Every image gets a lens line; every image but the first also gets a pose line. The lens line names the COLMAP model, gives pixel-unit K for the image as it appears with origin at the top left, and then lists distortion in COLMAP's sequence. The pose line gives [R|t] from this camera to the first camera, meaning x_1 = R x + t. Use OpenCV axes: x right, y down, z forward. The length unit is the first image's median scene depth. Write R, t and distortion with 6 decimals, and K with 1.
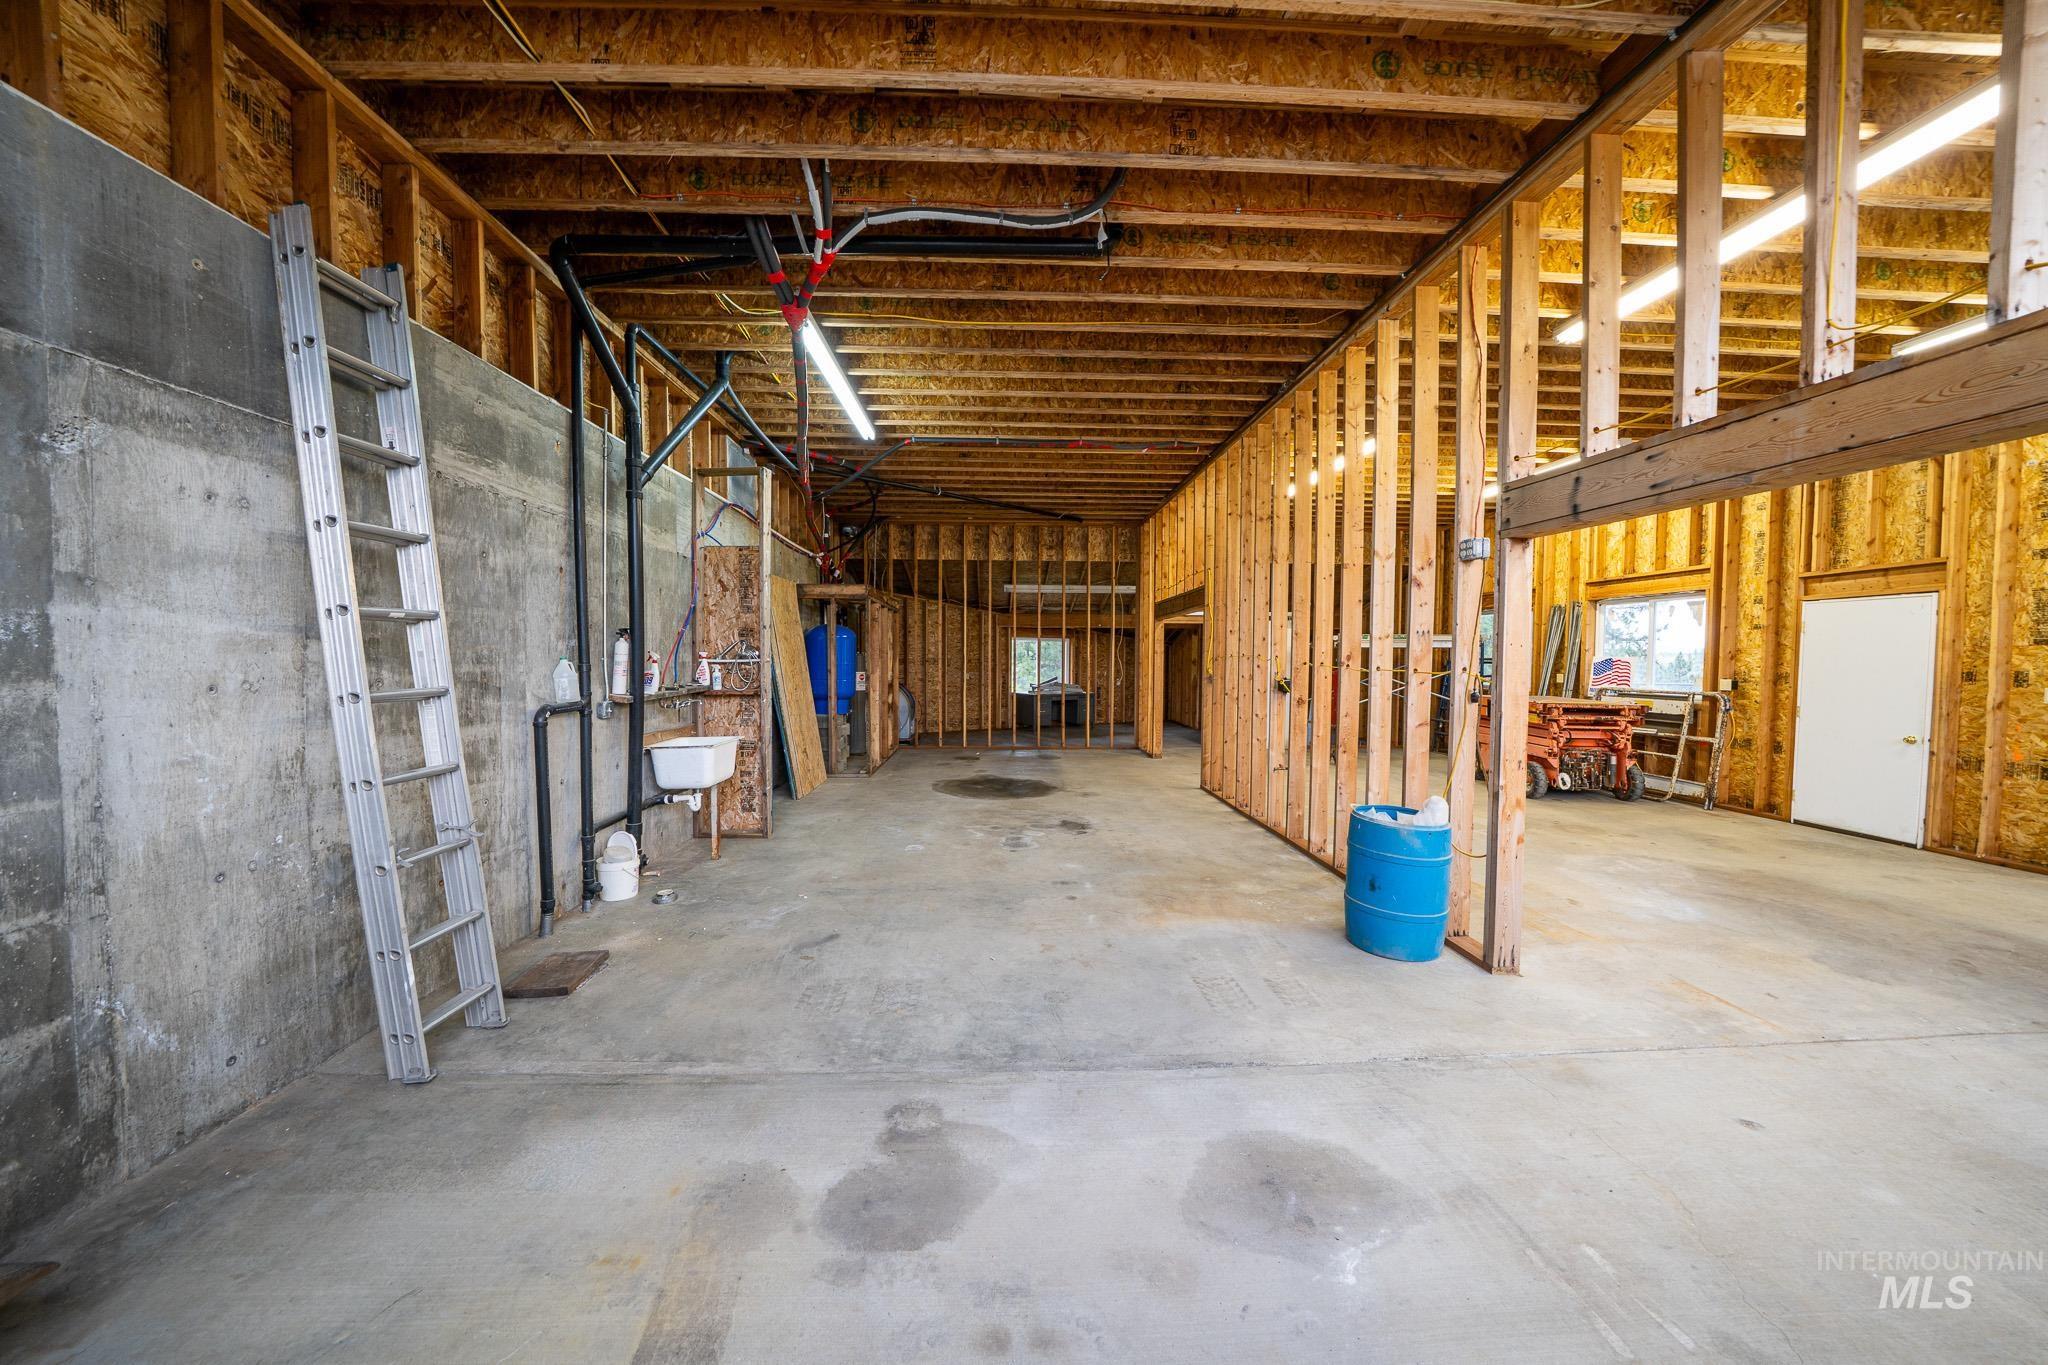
lens RADIAL K [[680.9, 0, 1025.1], [0, 680.9, 682.0], [0, 0, 1]] dist [-0.000119, 0.000001]
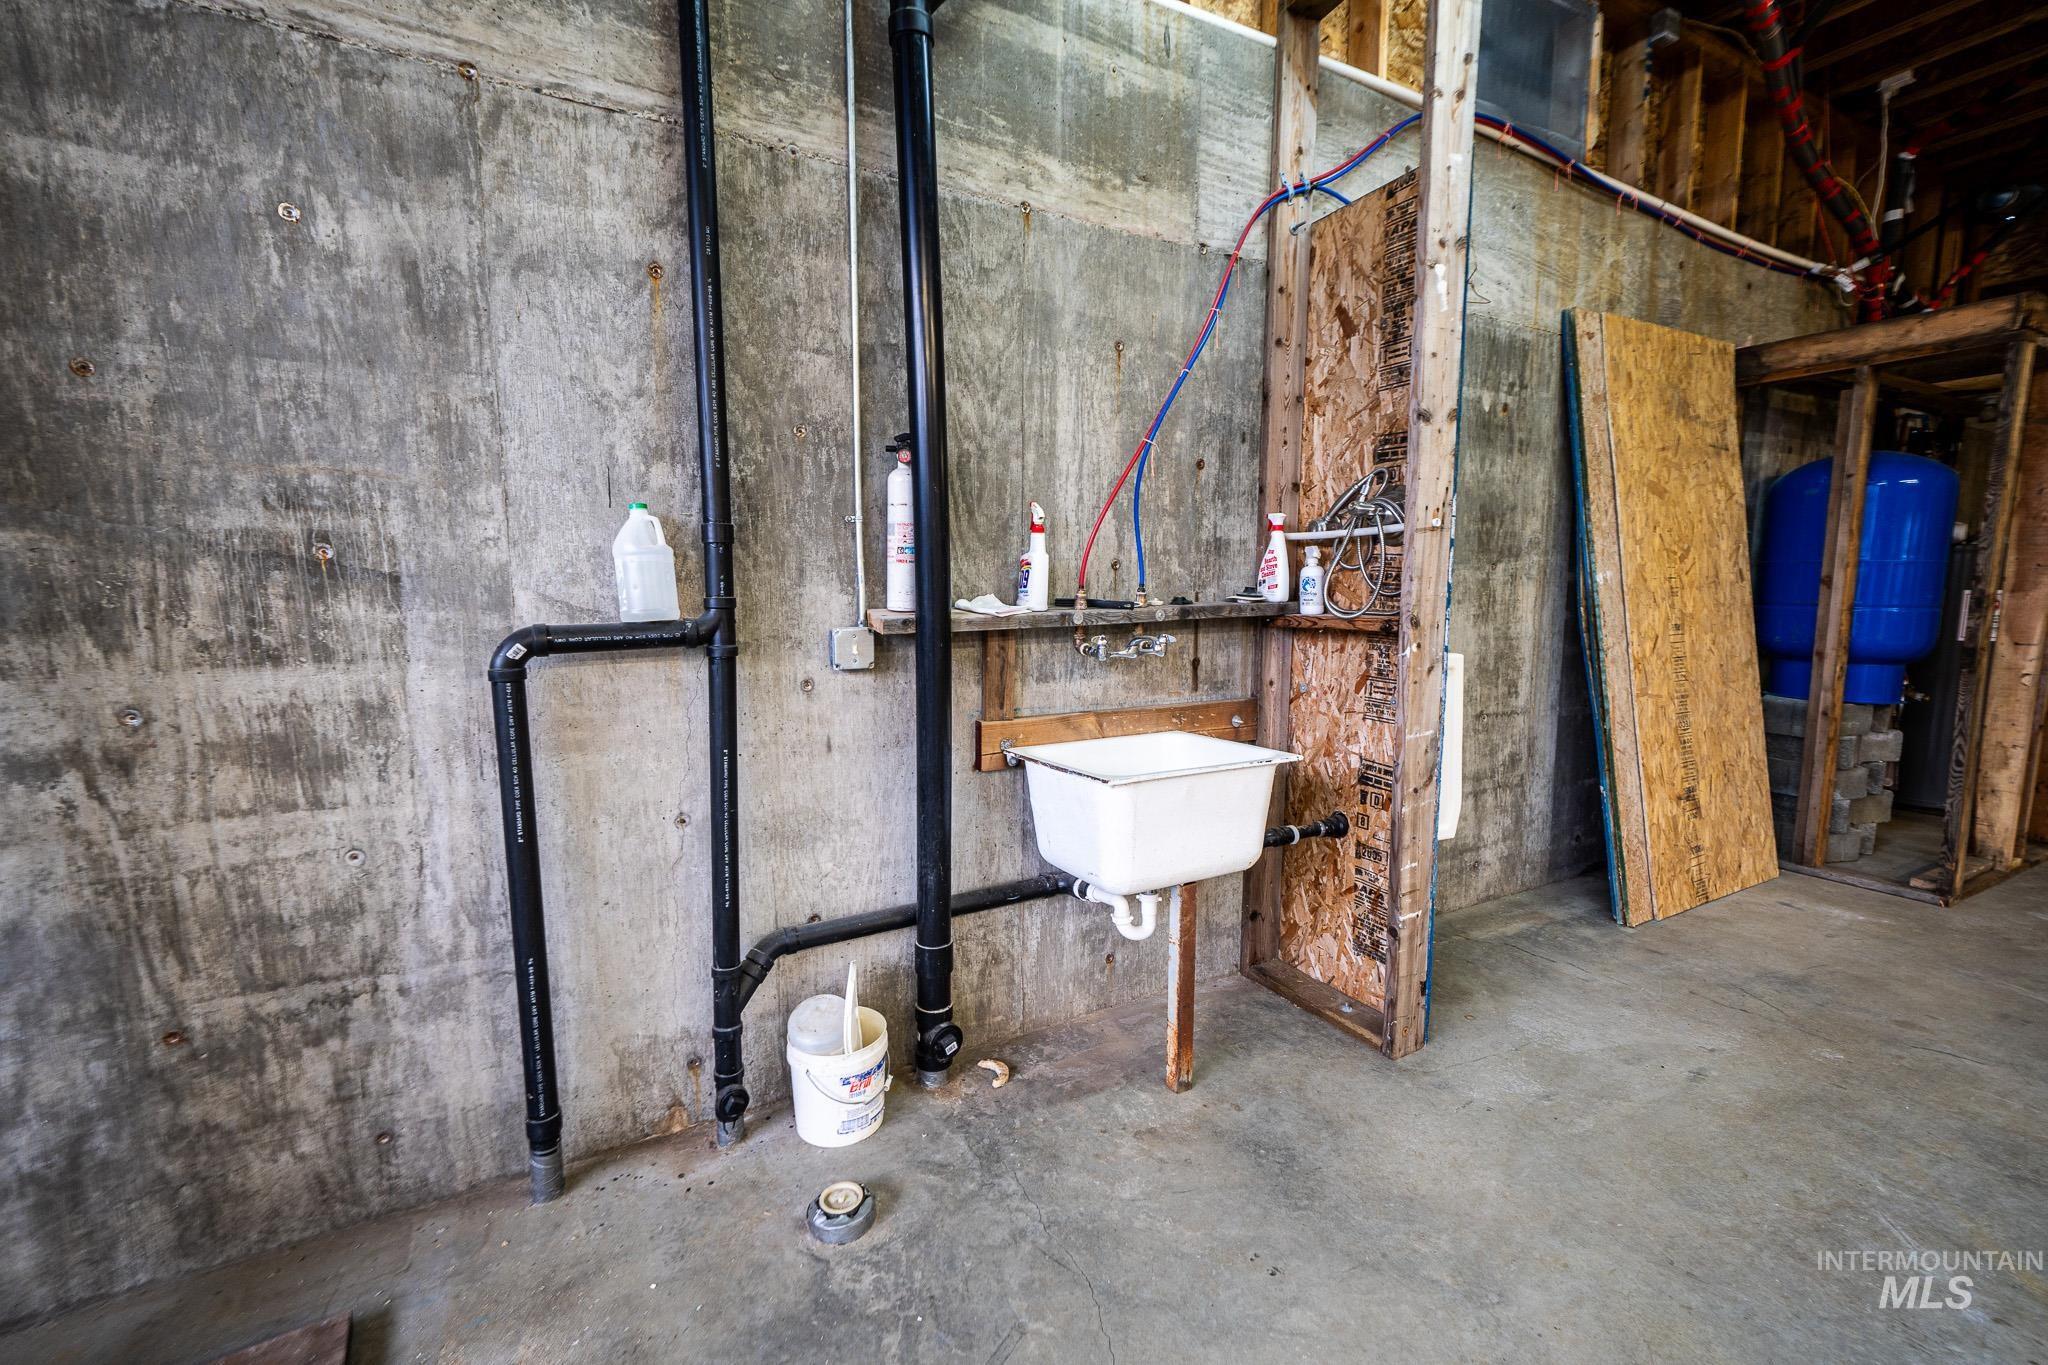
lens RADIAL K [[842.6, 0, 1021.1], [0, 842.6, 683.0], [0, 0, 1]] dist [0.000903, 0.000324]
pose [[0.428996, 0.102383, -0.897486, -0.121801], [-0.027582, 0.994577, 0.100275, 0.008231], [0.902885, -0.018263, 0.429493, 0.785225]]
